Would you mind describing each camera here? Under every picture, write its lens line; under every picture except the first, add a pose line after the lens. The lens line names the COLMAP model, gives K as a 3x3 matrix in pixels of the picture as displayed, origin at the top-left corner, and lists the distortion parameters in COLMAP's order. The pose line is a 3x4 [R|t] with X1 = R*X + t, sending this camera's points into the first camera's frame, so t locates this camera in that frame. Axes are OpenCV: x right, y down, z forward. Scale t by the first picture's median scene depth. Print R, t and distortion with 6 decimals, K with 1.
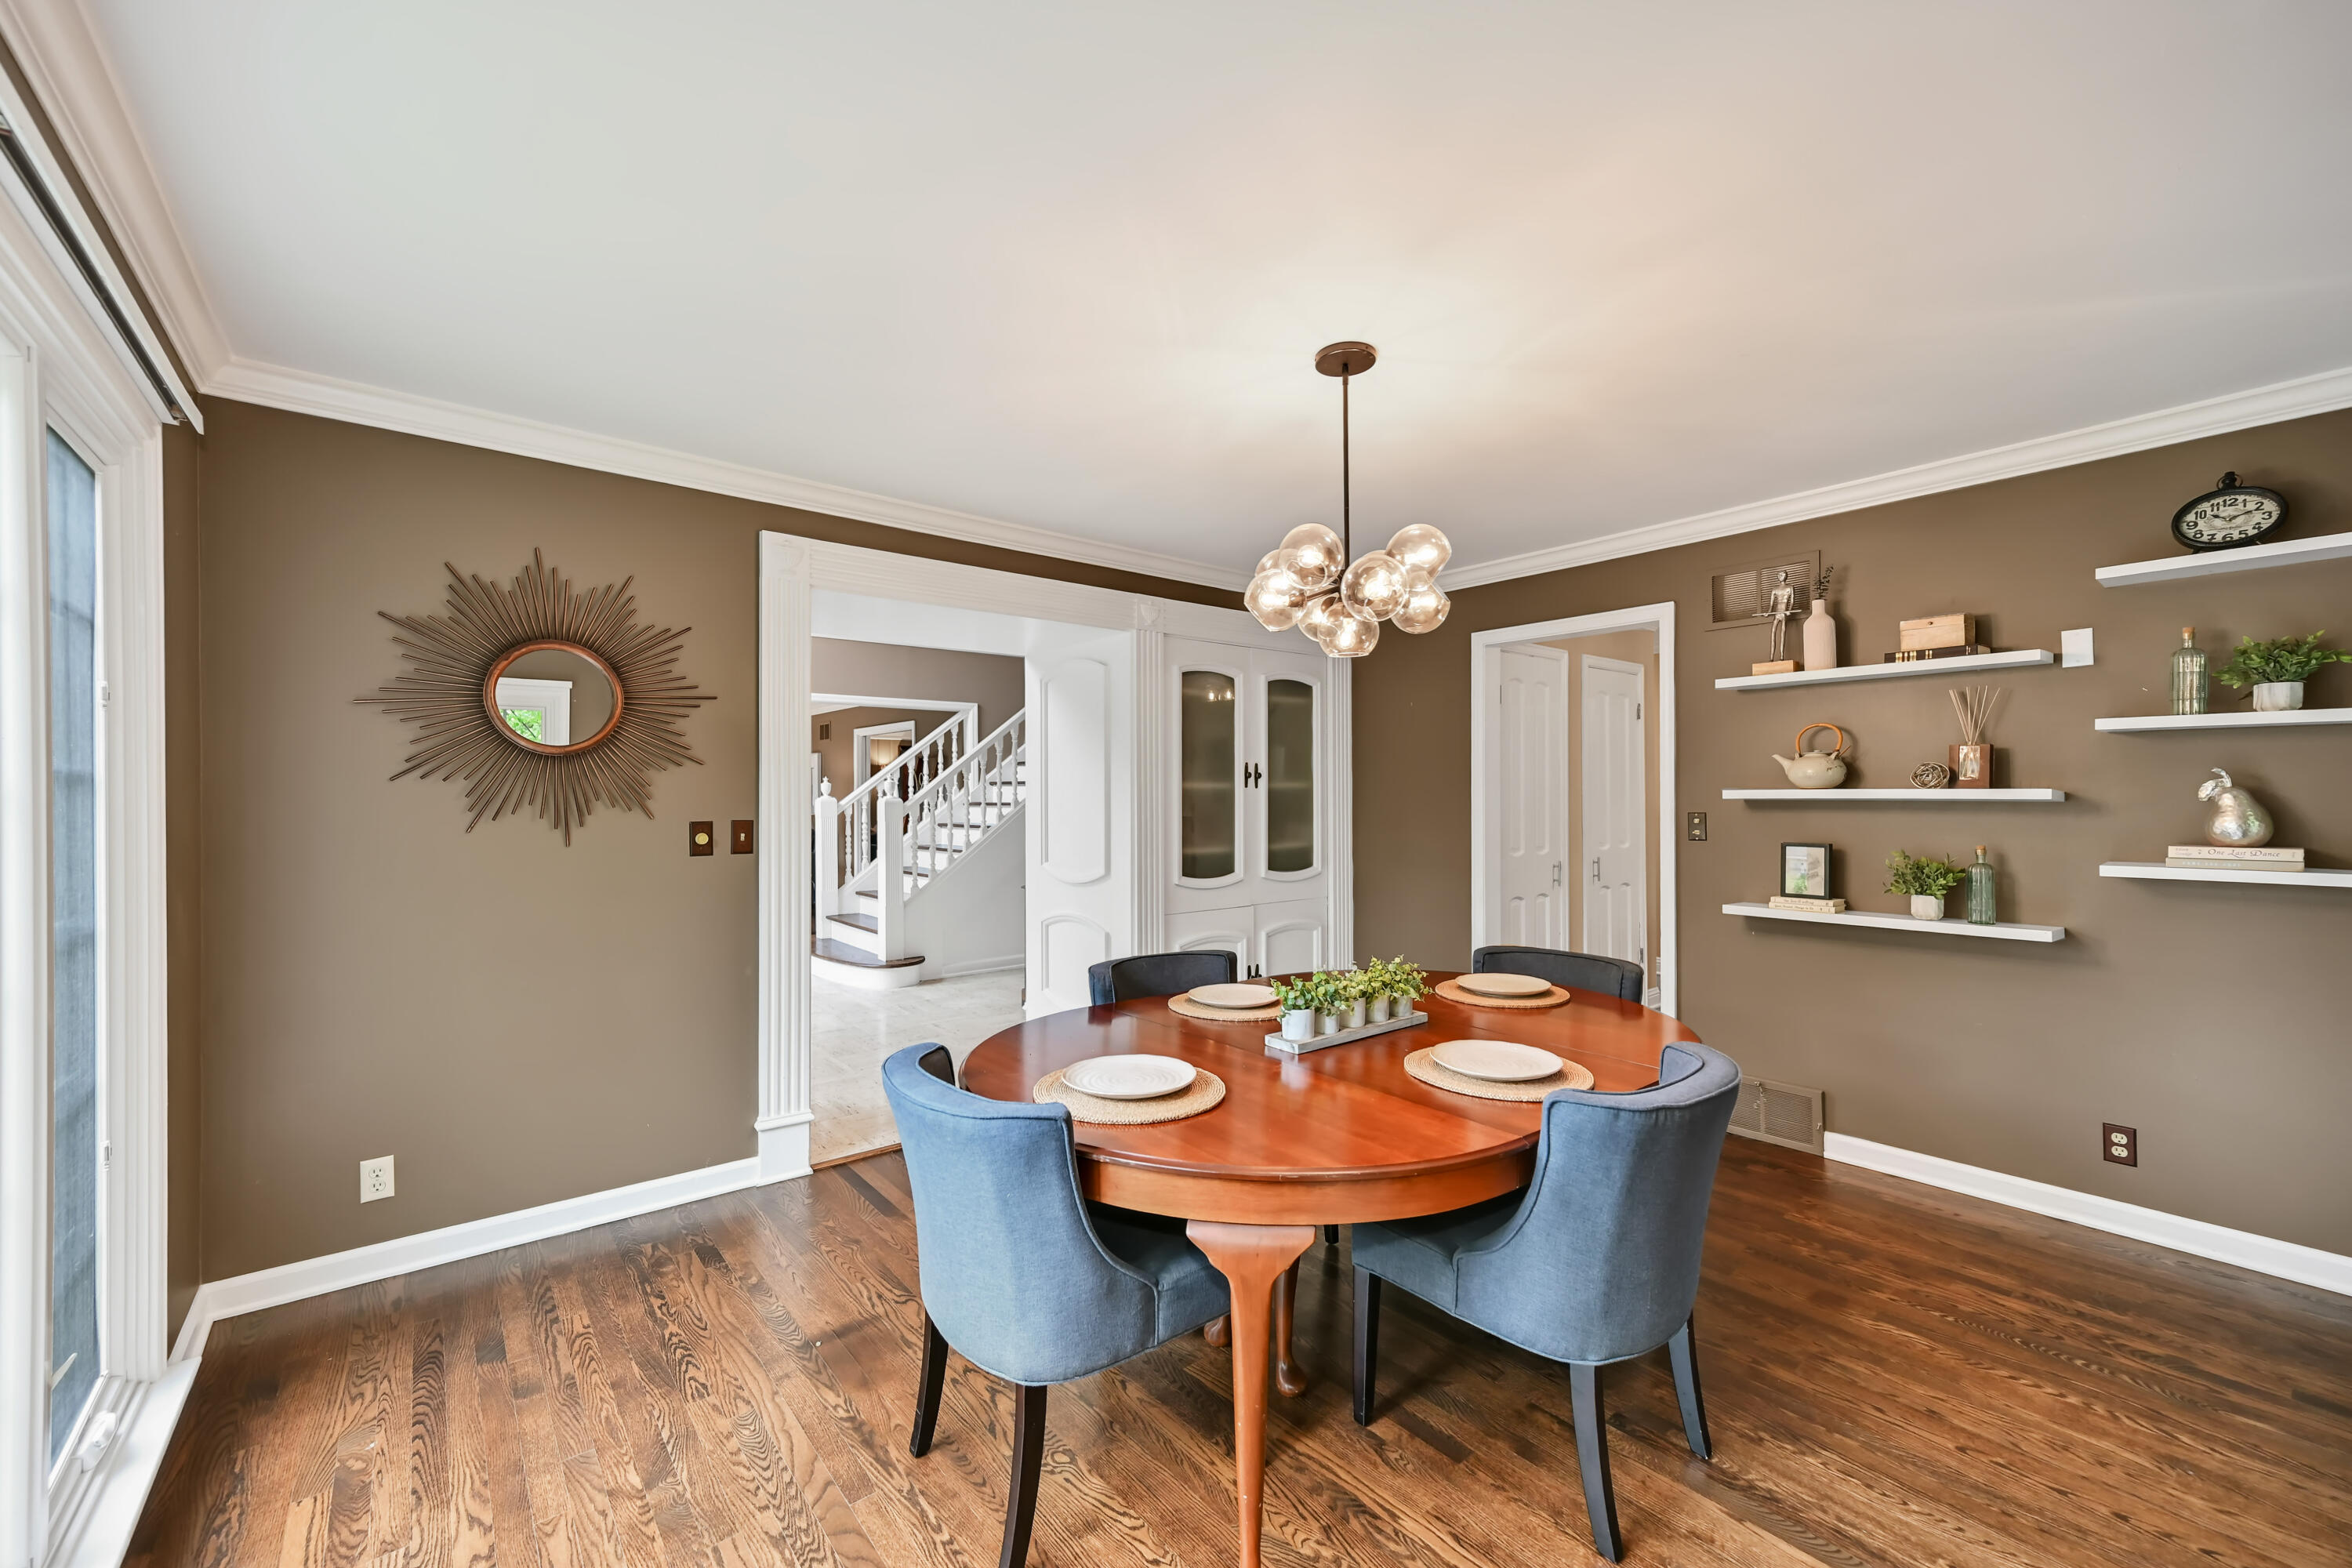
lens RADIAL K [[926.6, 0, 1176.0], [0, 926.6, 784.0], [0, 0, 1]] dist [-0.000061, -0.000007]
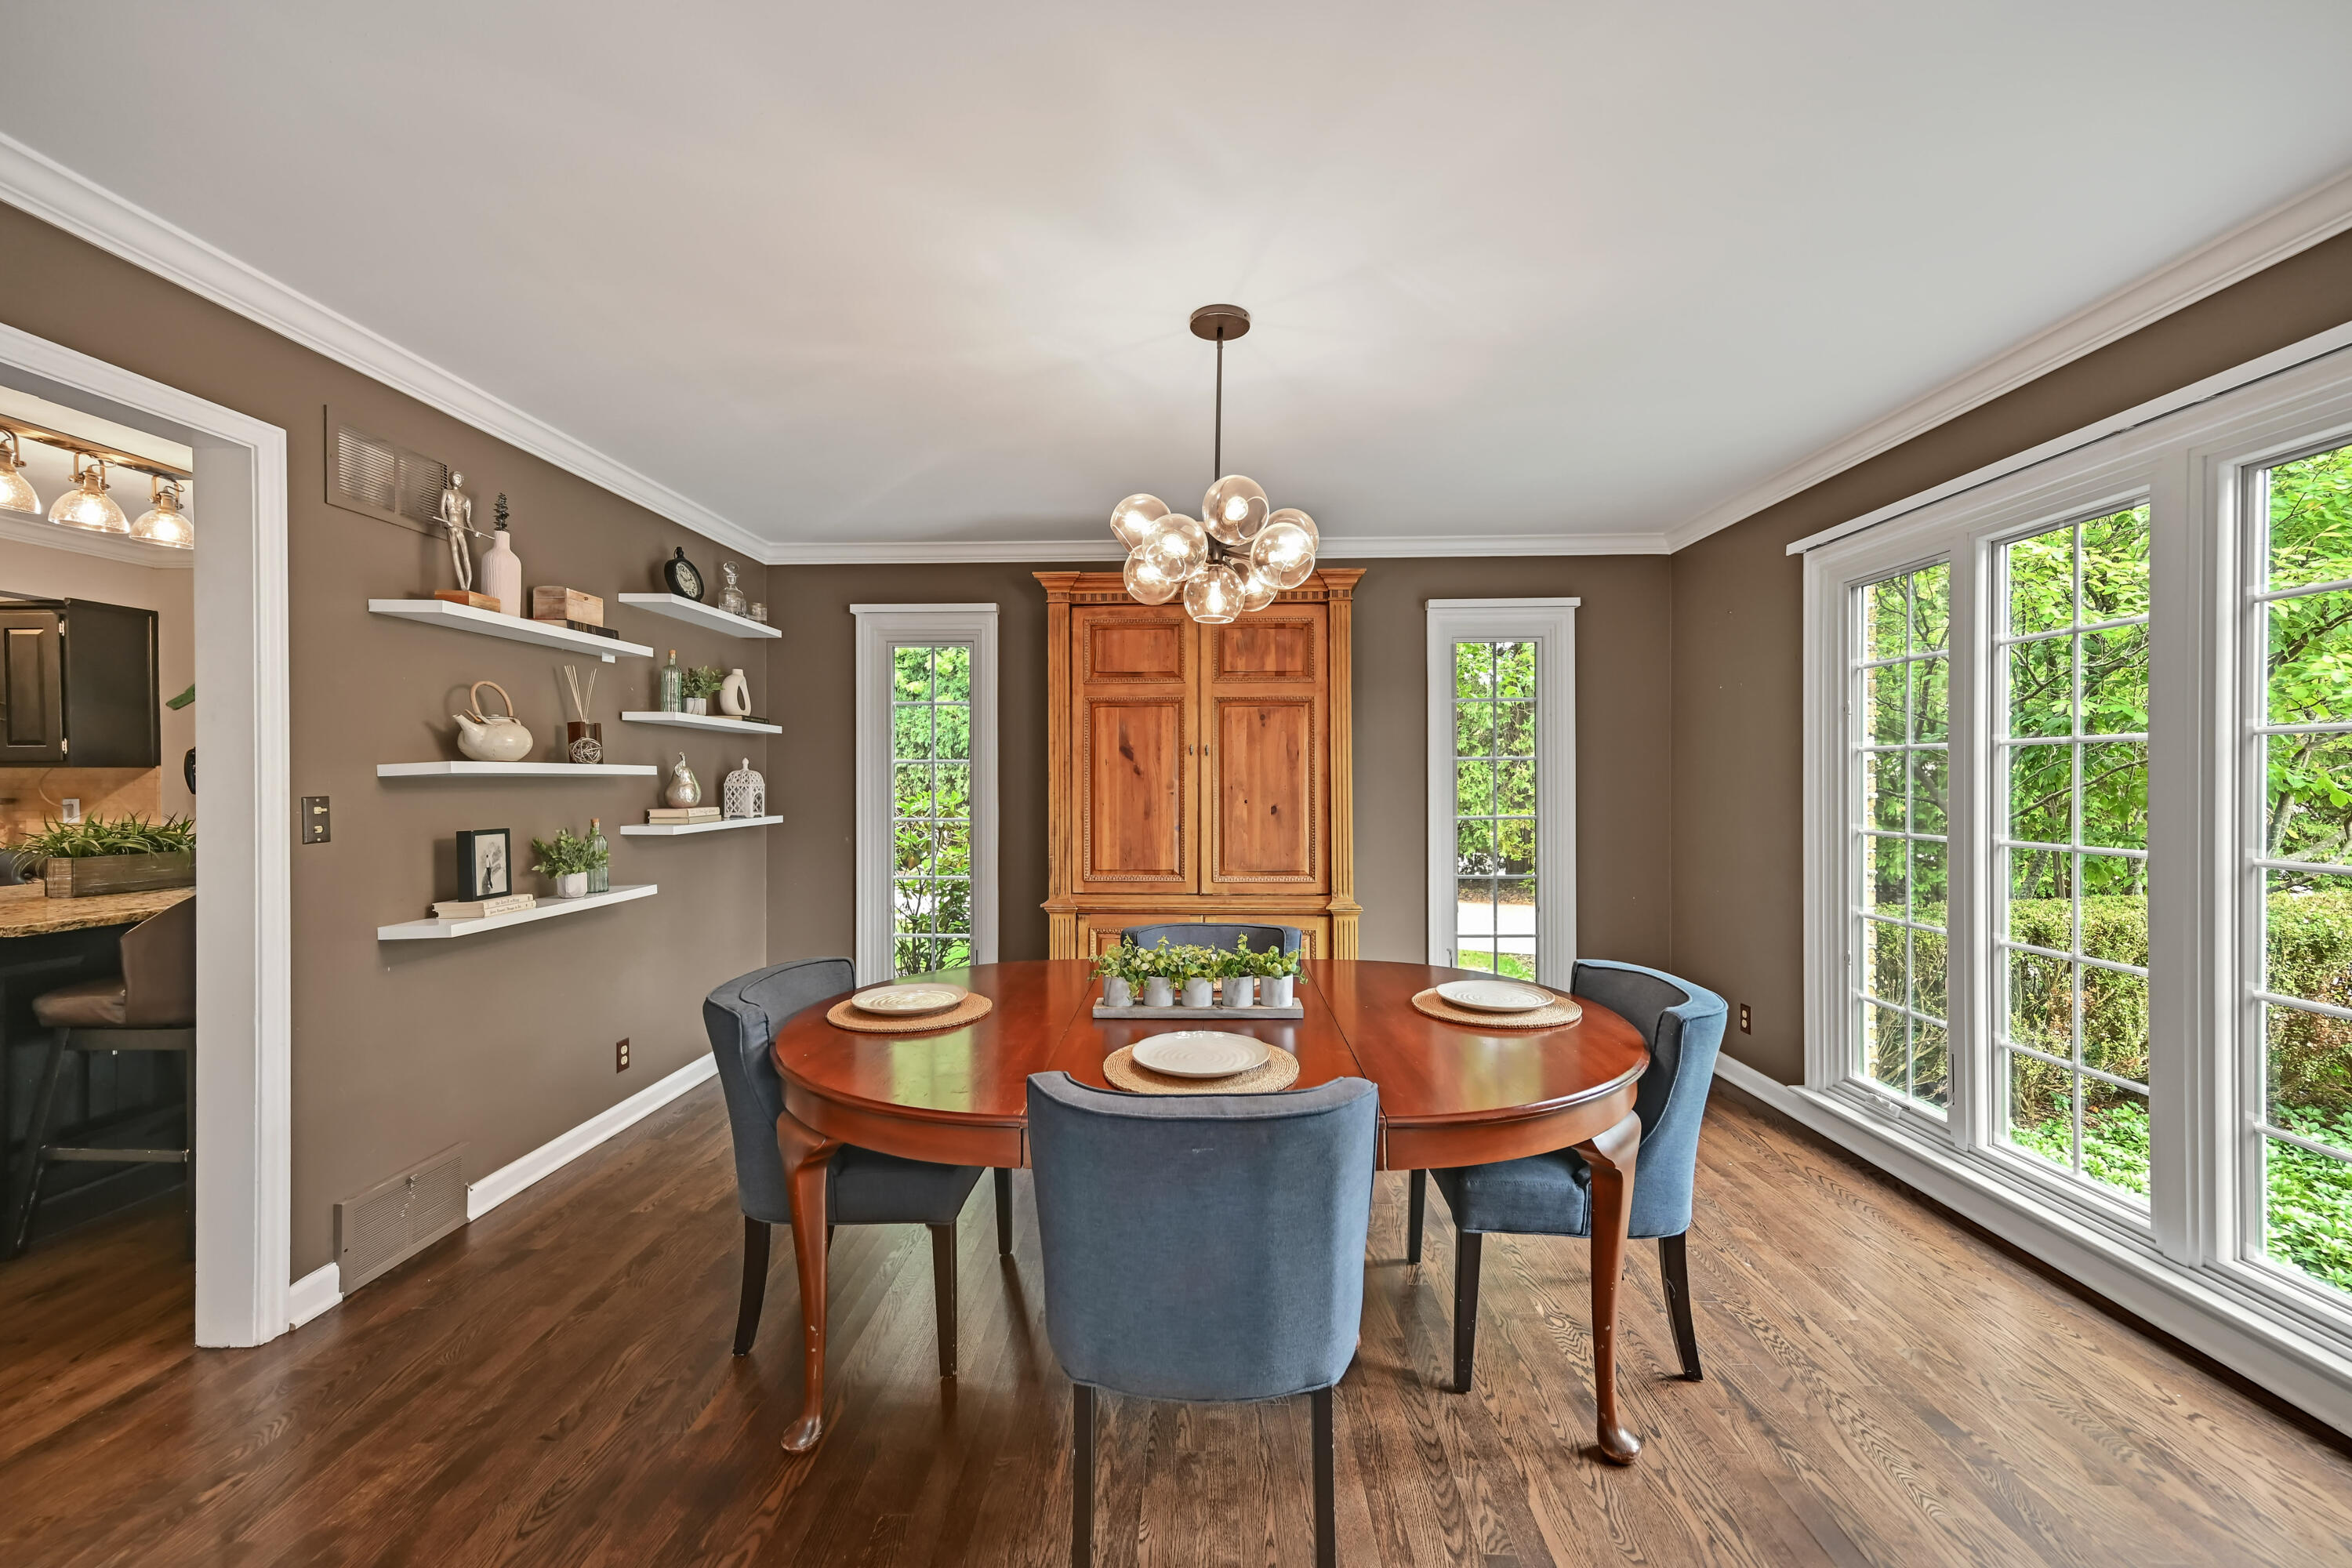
lens RADIAL K [[926.6, 0, 1176.0], [0, 926.6, 784.0], [0, 0, 1]] dist [-0.000061, -0.000007]
pose [[-0.767130, 0.001995, 0.641489, -0.315644], [-0.002315, 0.999980, -0.005878, 0.030670], [-0.641488, -0.005994, -0.767110, 1.357367]]
